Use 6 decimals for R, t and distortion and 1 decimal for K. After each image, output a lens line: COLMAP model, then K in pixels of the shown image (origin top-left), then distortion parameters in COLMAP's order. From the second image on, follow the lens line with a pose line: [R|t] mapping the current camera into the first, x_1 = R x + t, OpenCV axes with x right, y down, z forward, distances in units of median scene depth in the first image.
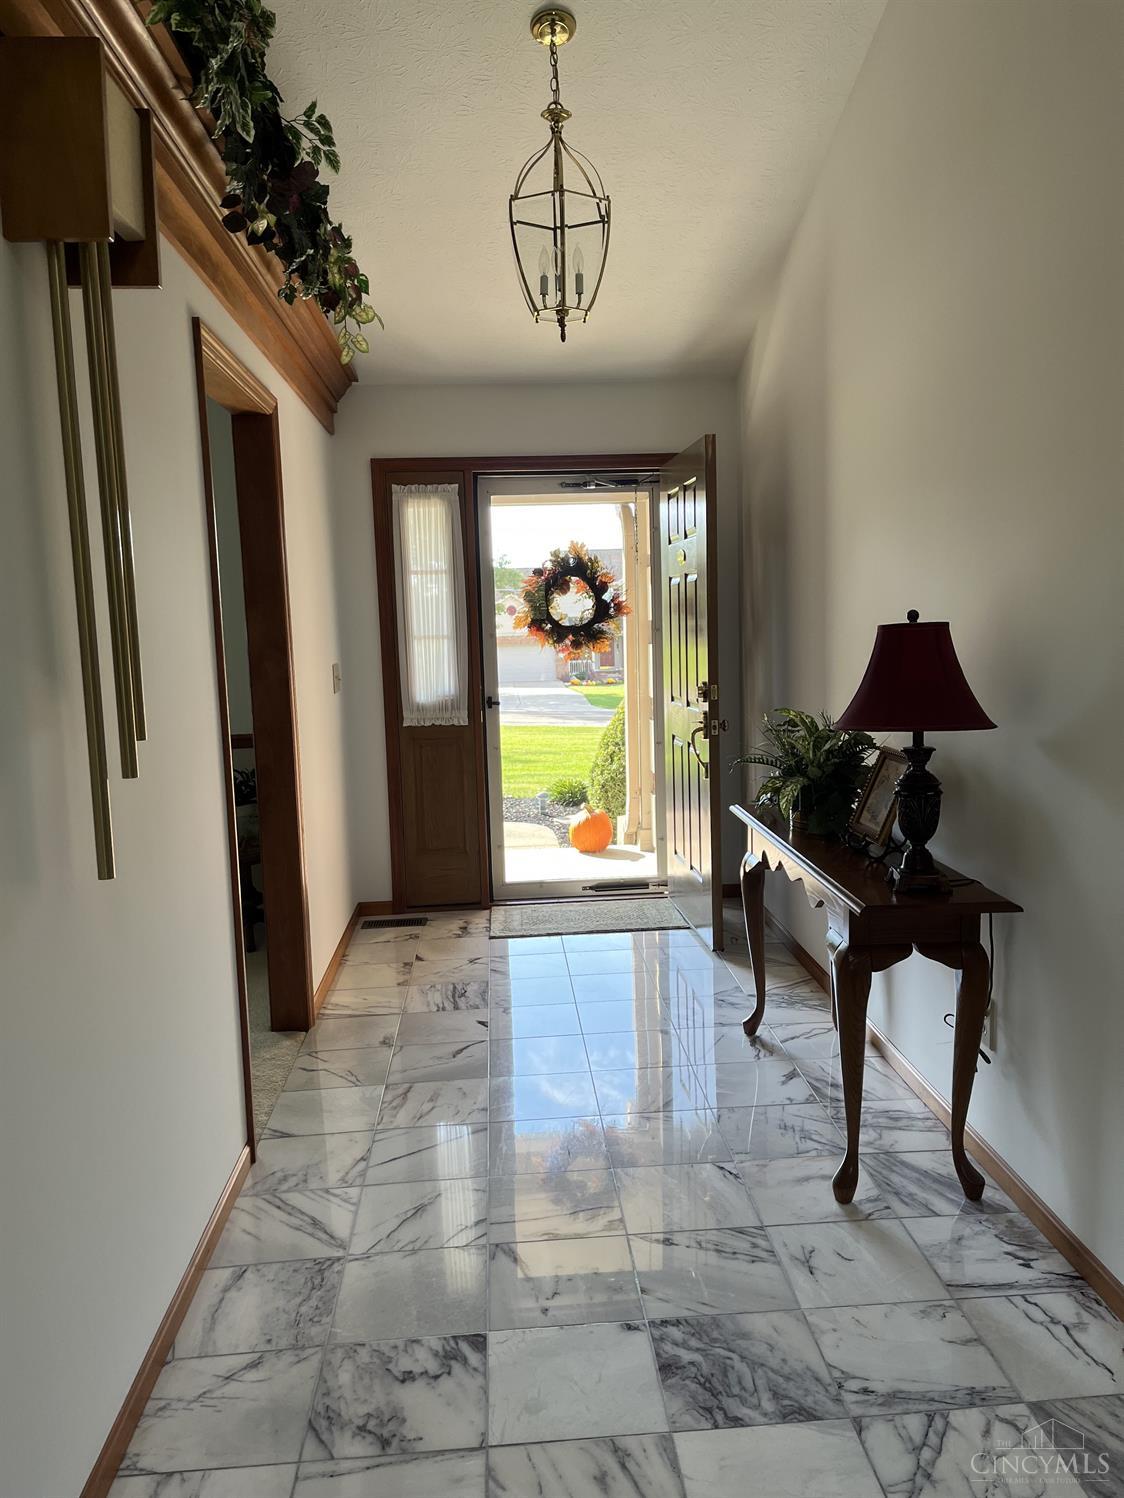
lens RADIAL K [[1134.1, 0, 570.0], [0, 1134.1, 743.1], [0, 0, 1]] dist [0.032878, -0.037390]
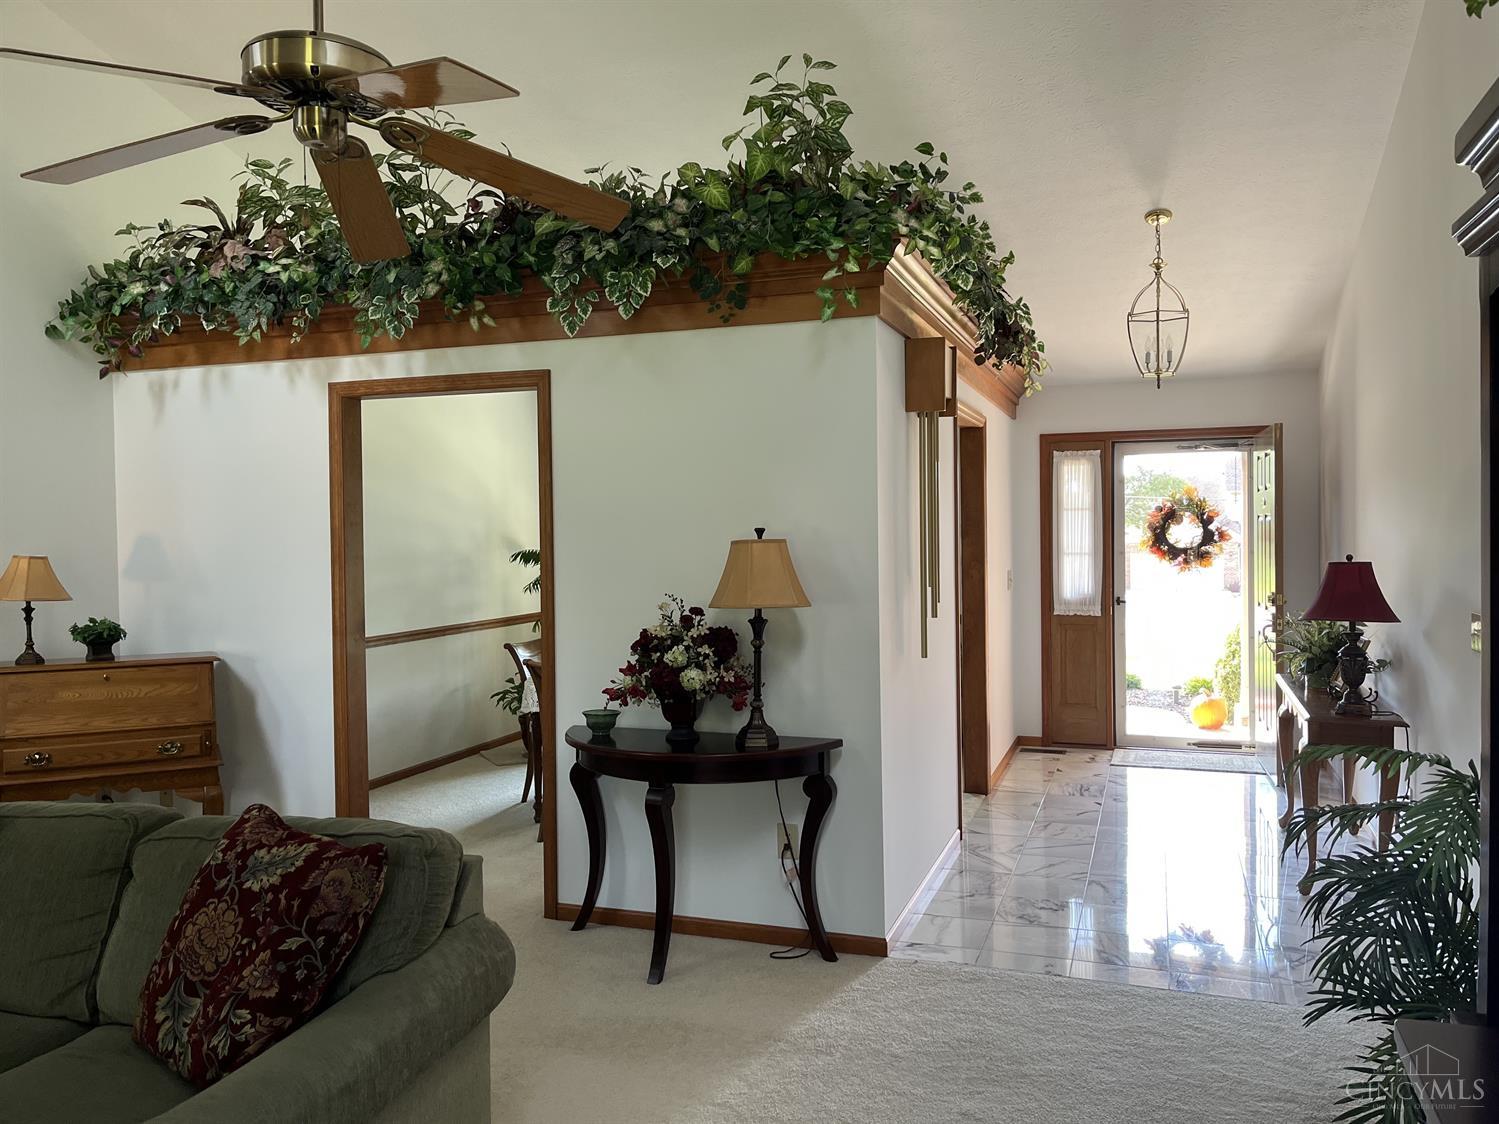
lens RADIAL K [[1134.9, 0, 754.6], [0, 1134.9, 556.1], [0, 0, 1]] dist [0.032878, -0.037390]
pose [[0.917580, 0.028081, -0.396558, 0.075556], [-0.058850, 0.996107, -0.065634, 0.028406], [0.393171, 0.083562, 0.915660, -0.484854]]
